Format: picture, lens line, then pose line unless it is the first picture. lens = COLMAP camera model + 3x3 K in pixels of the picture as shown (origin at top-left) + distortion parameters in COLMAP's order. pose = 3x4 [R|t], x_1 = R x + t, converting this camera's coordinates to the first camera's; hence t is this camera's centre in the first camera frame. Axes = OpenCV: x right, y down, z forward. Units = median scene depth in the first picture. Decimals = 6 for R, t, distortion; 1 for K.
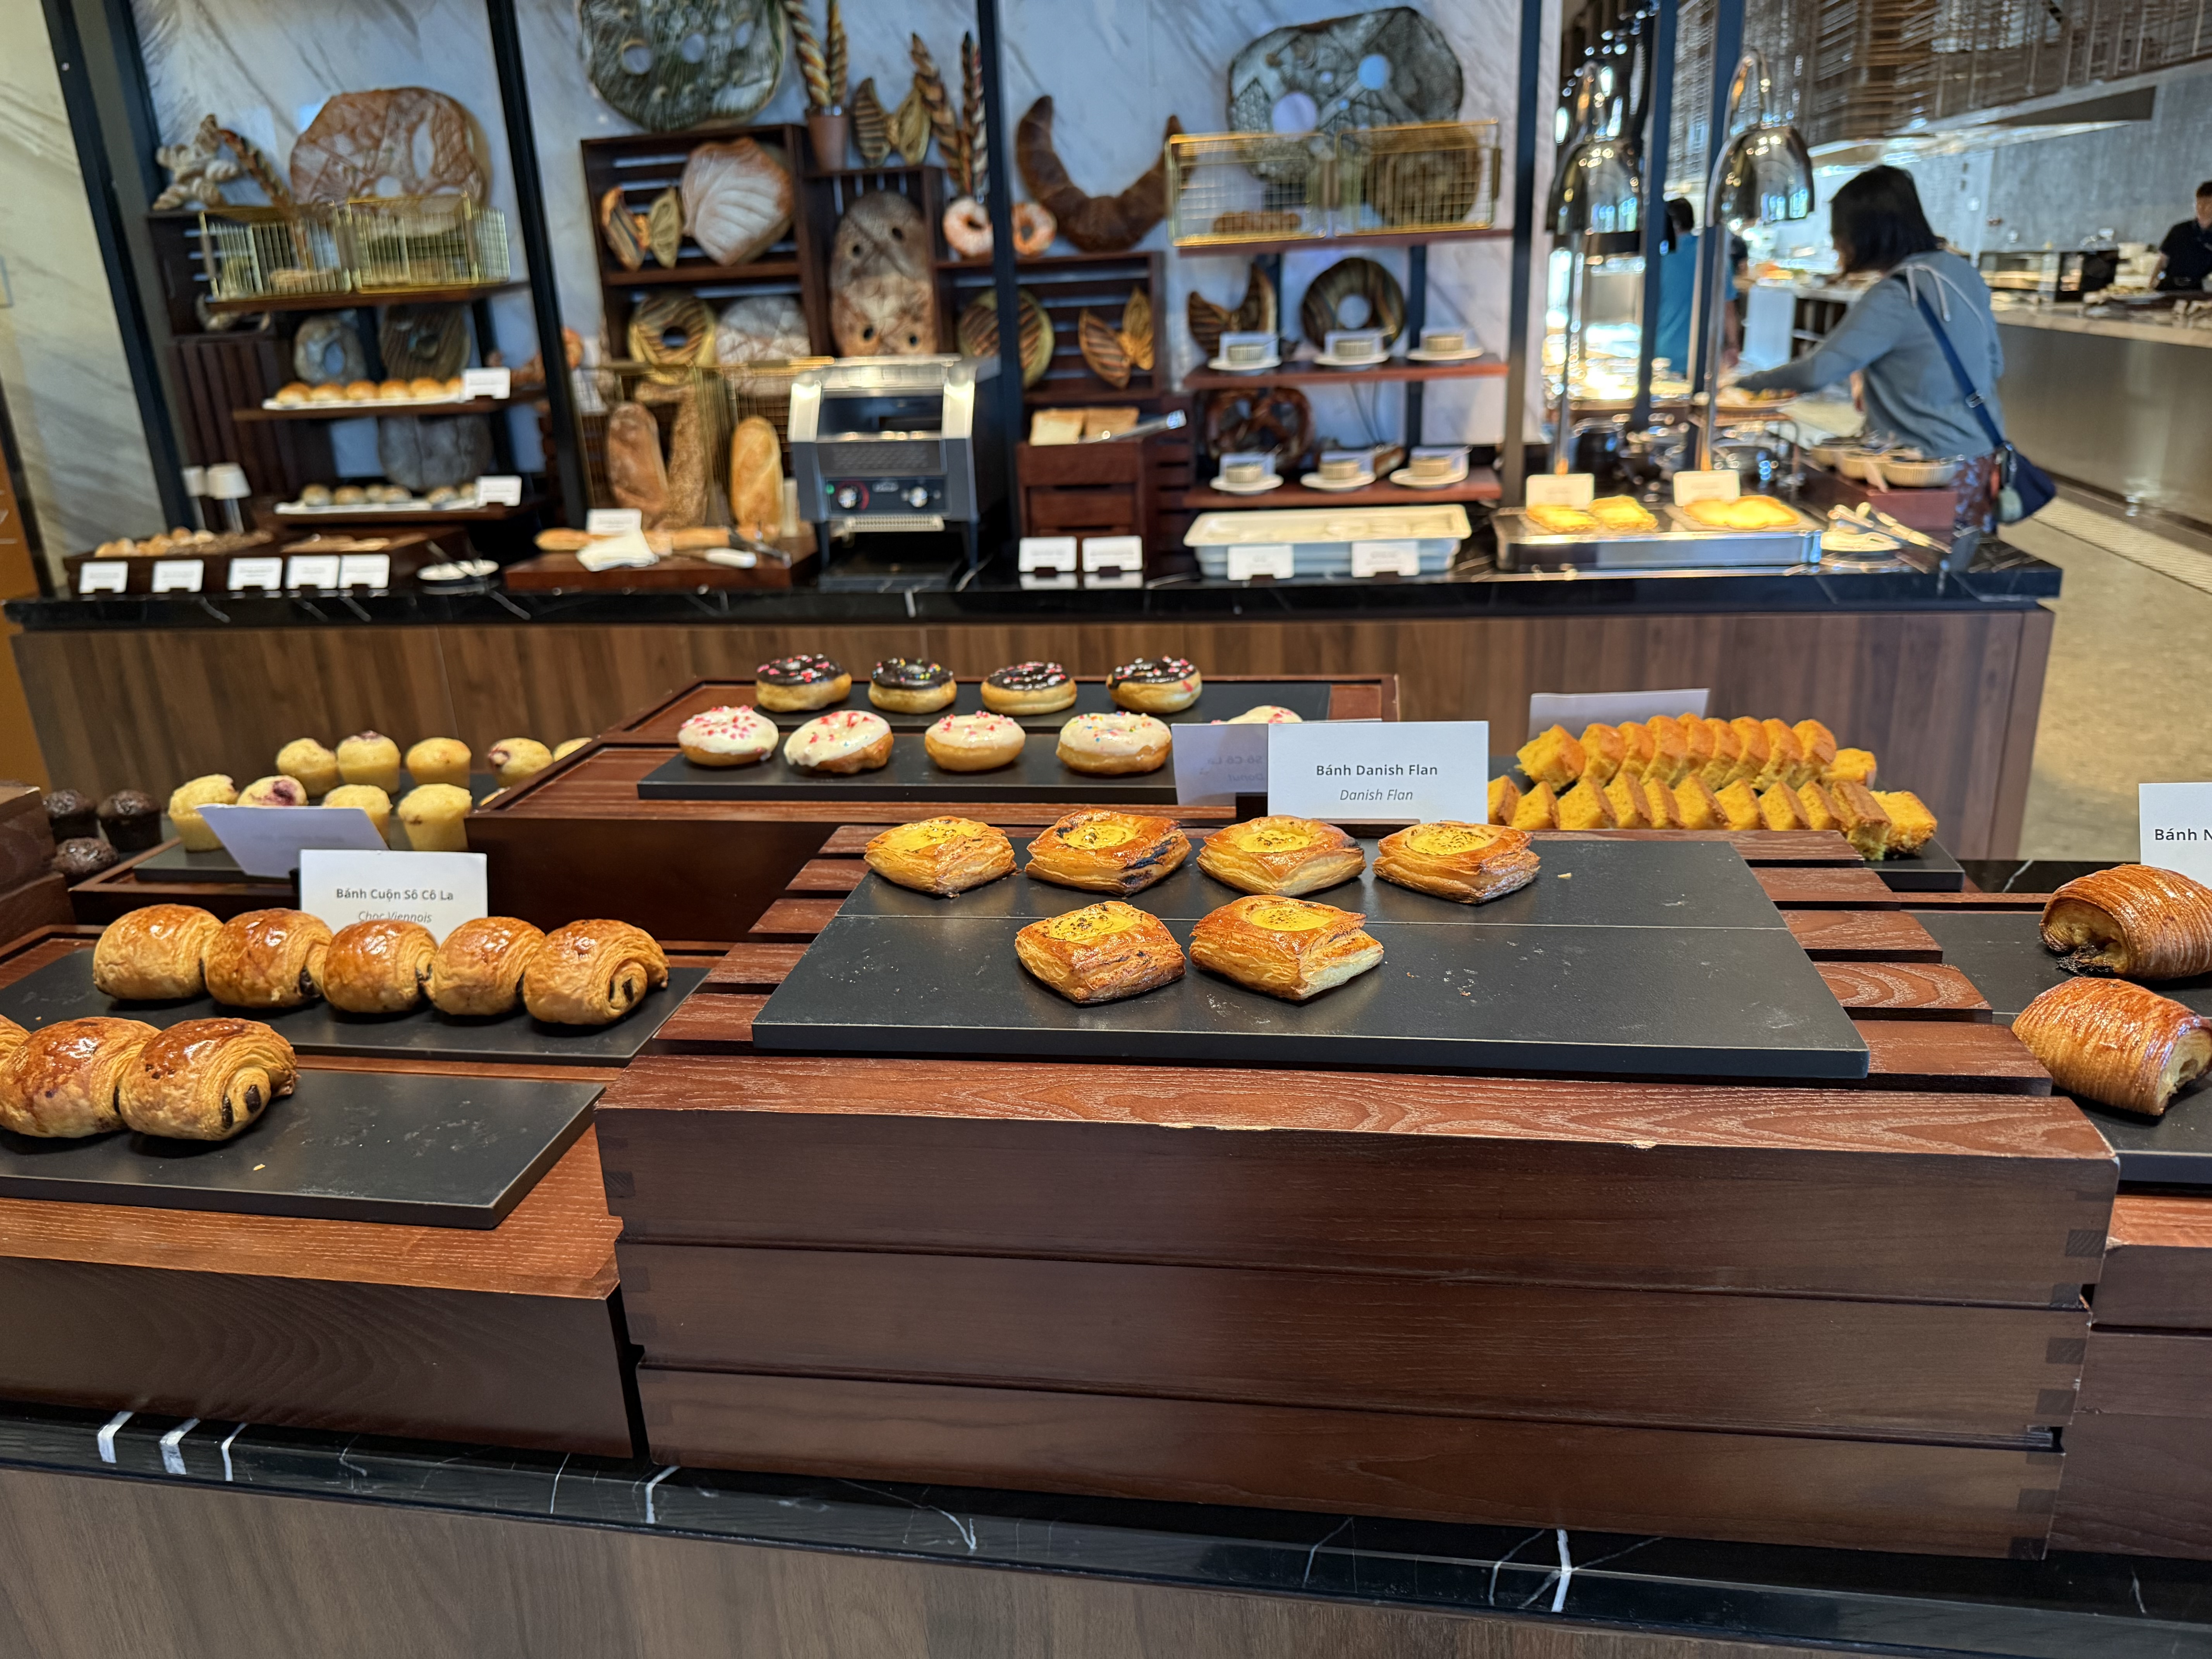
lens RADIAL K [[1581.3, 0, 1106.6], [0, 1581.3, 815.4], [0, 0, 1]] dist [-0.008093, -0.013354]
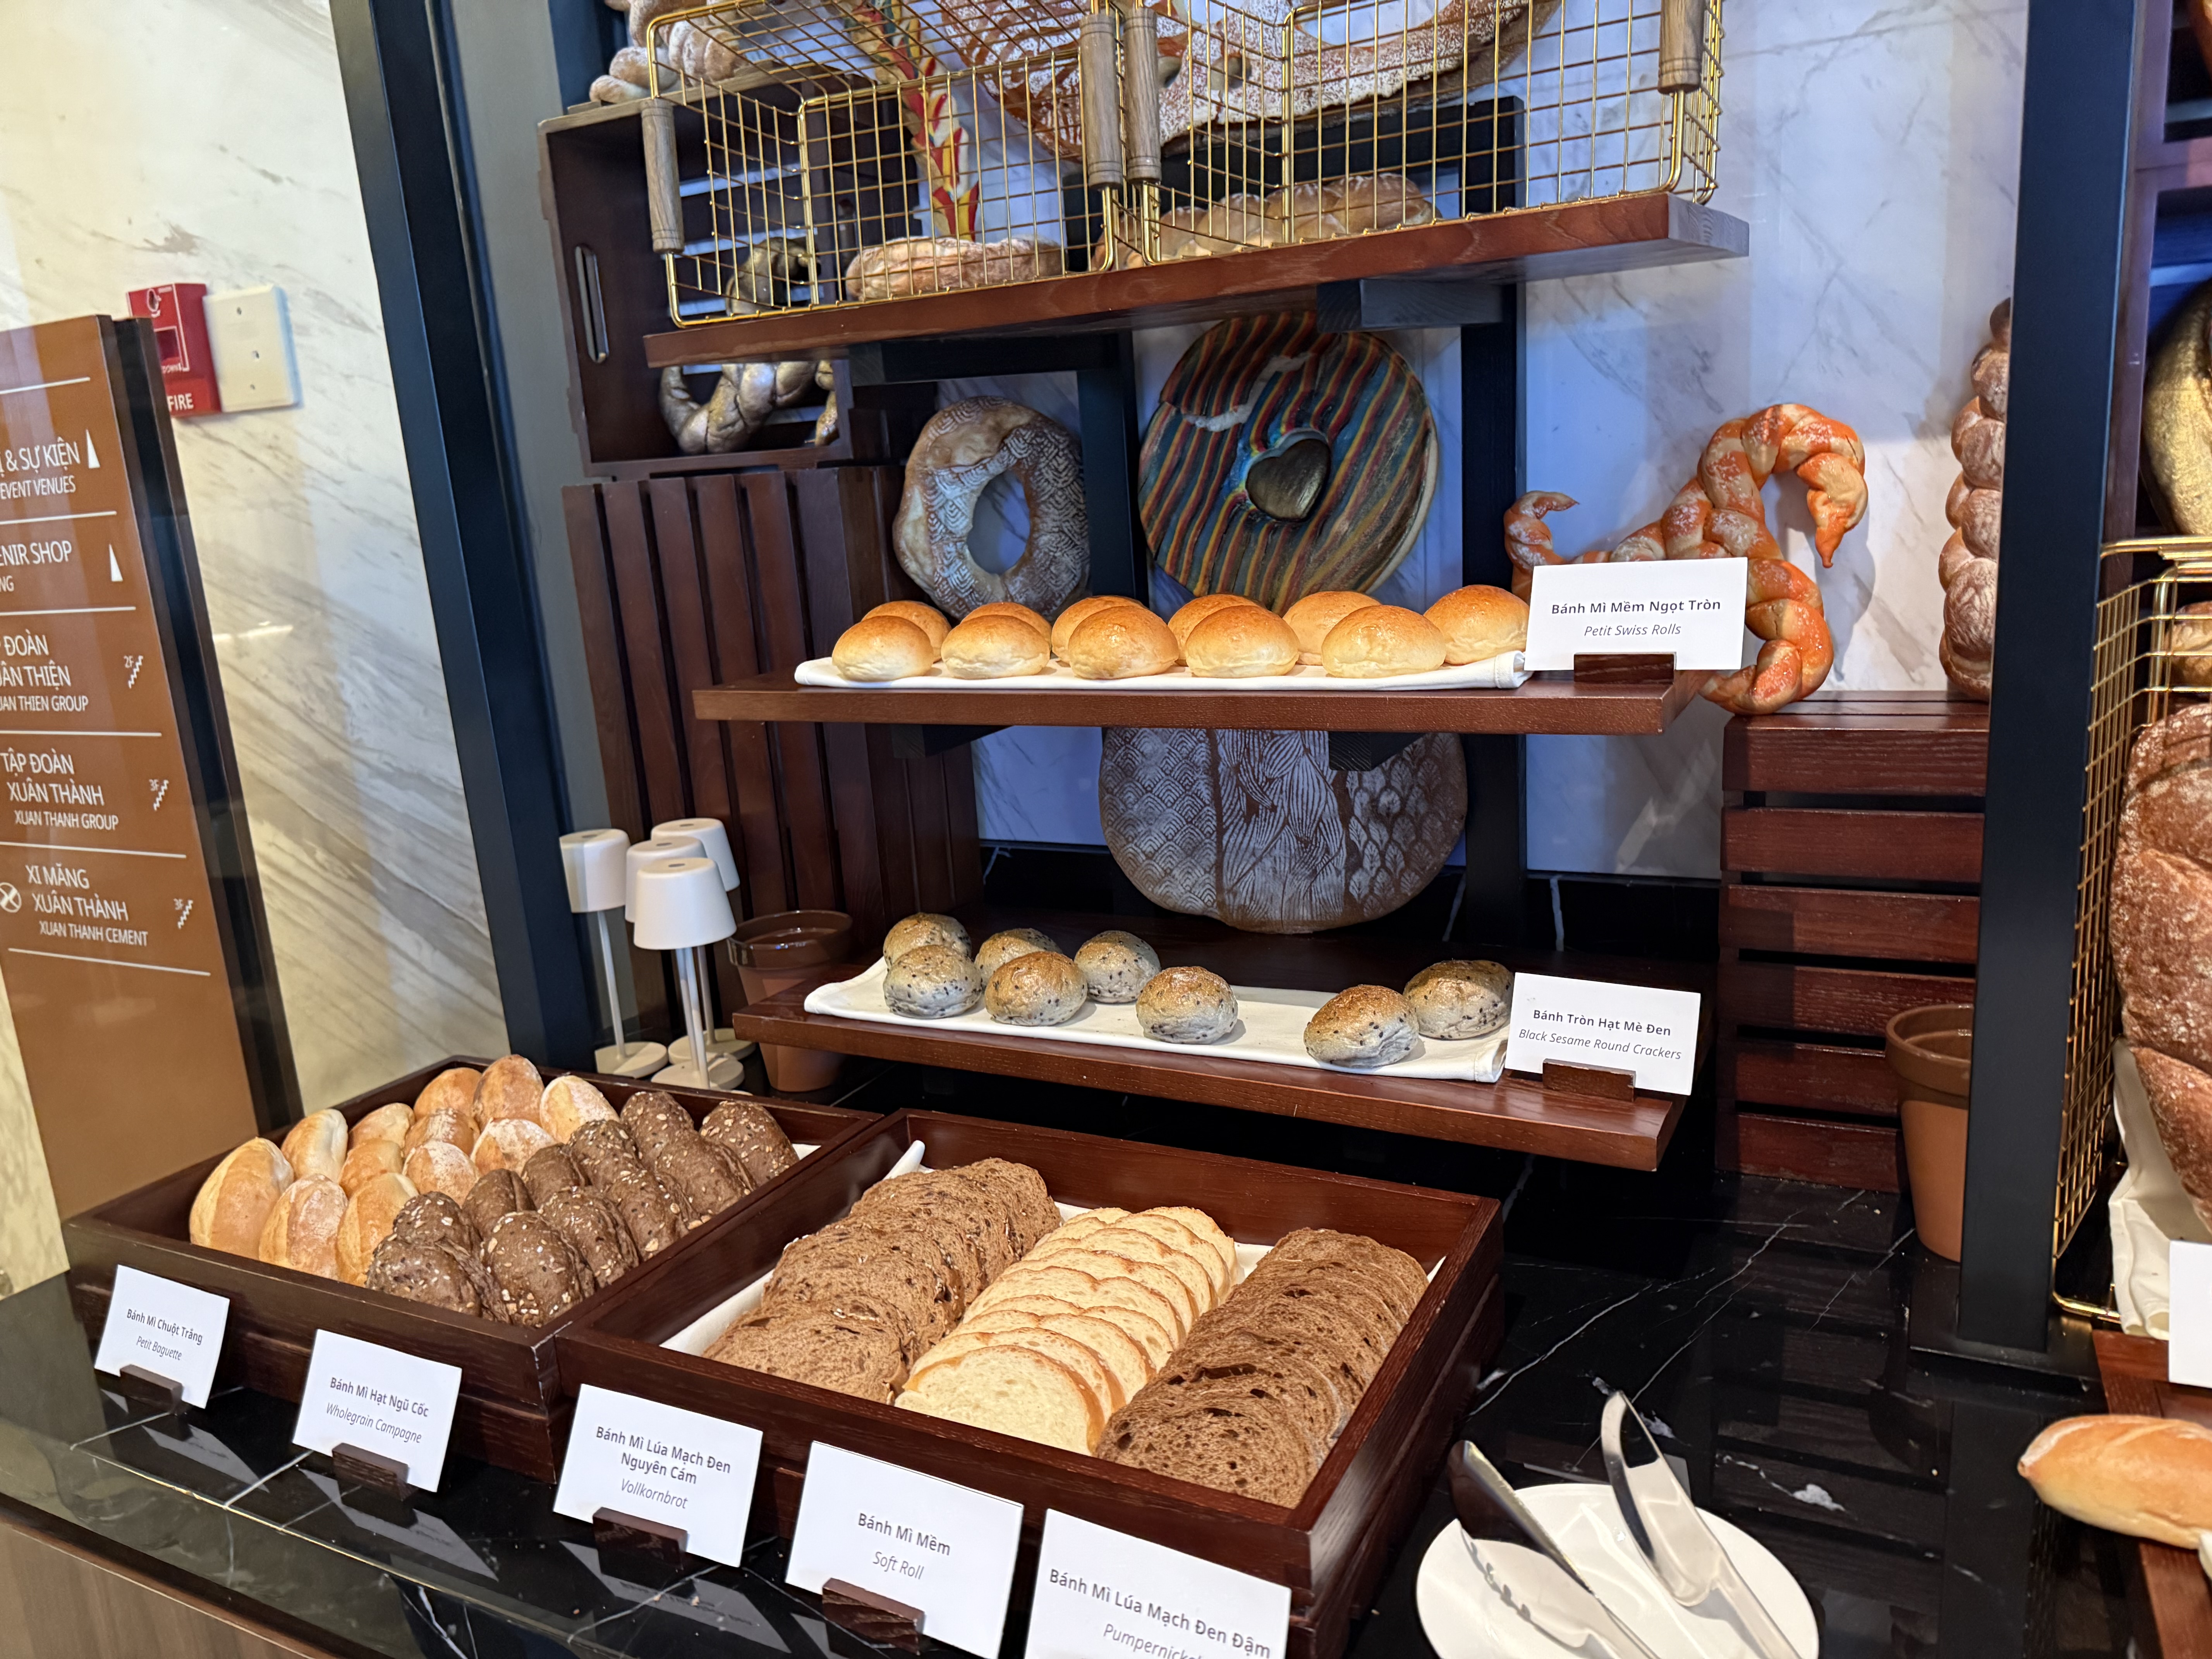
lens RADIAL K [[1581.3, 0, 1110.3], [0, 1581.3, 838.1], [0, 0, 1]] dist [-0.008093, -0.013354]
pose [[0.948389, 0.053199, -0.312614, -0.371298], [-0.081132, 0.993723, -0.077026, -0.205229], [0.306553, 0.098414, 0.946752, 0.715944]]
